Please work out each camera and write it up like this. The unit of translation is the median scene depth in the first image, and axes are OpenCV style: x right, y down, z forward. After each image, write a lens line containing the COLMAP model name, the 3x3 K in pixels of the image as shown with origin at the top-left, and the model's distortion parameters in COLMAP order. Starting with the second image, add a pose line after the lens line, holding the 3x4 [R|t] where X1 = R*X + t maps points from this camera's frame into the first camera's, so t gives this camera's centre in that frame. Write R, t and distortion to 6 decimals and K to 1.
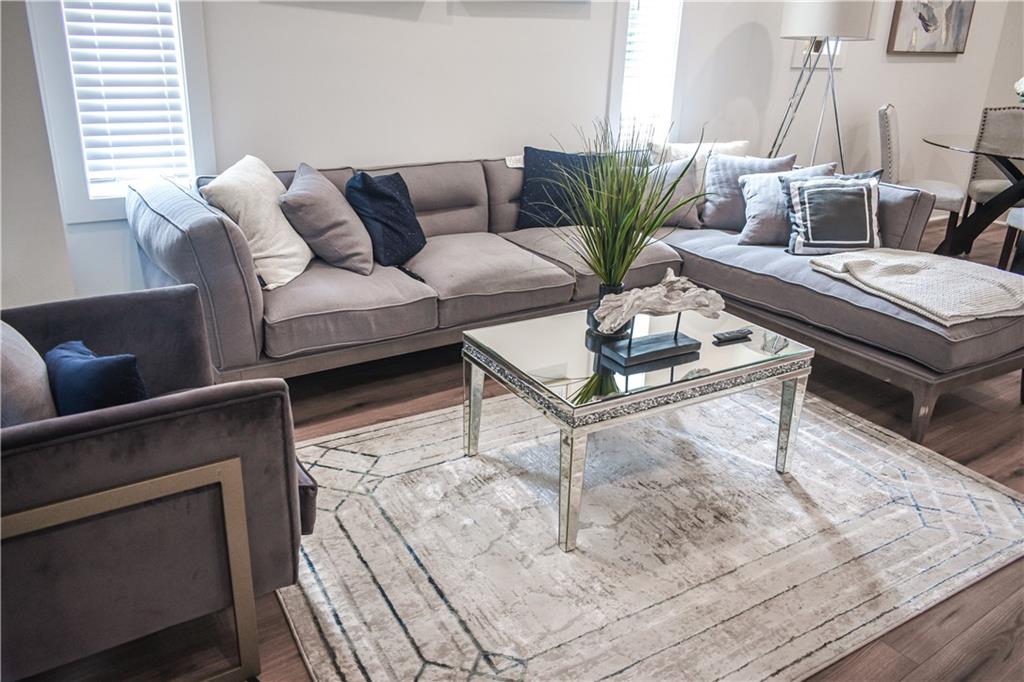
lens RADIAL K [[786.9, 0, 508.3], [0, 786.9, 341.8], [0, 0, 1]] dist [-0.025154, 0.013853]
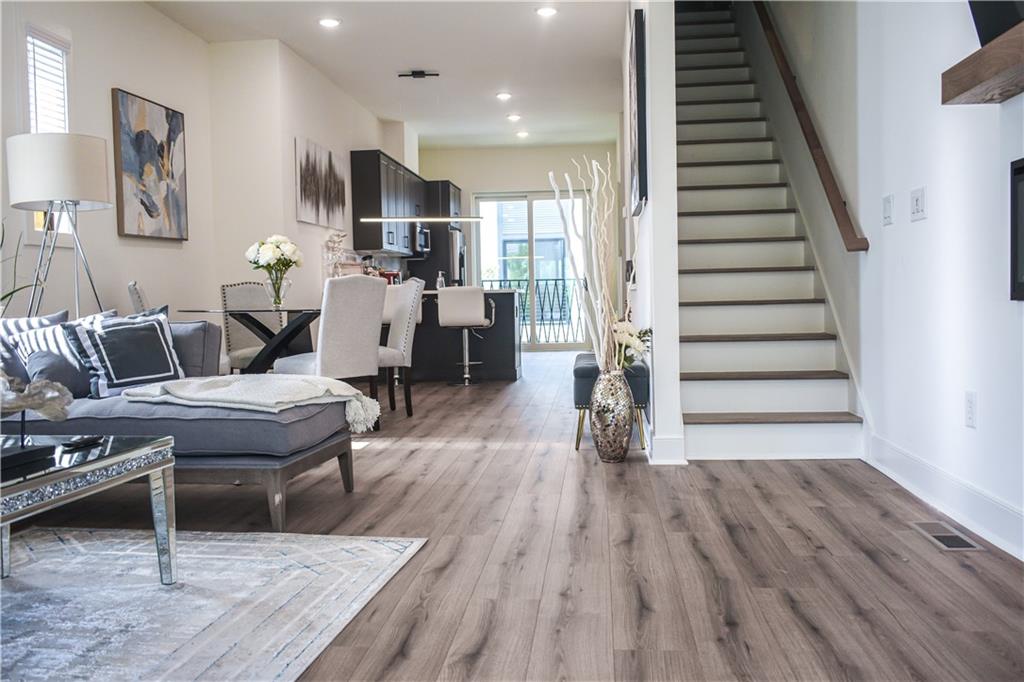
lens RADIAL K [[933.8, 0, 513.3], [0, 933.8, 335.1], [0, 0, 1]] dist [-0.019362, 0.000000]
pose [[0.644759, -0.082554, 0.759915, -0.143431], [0.317631, 0.933191, -0.168120, 0.156538], [-0.695267, 0.349769, 0.627905, -0.038913]]
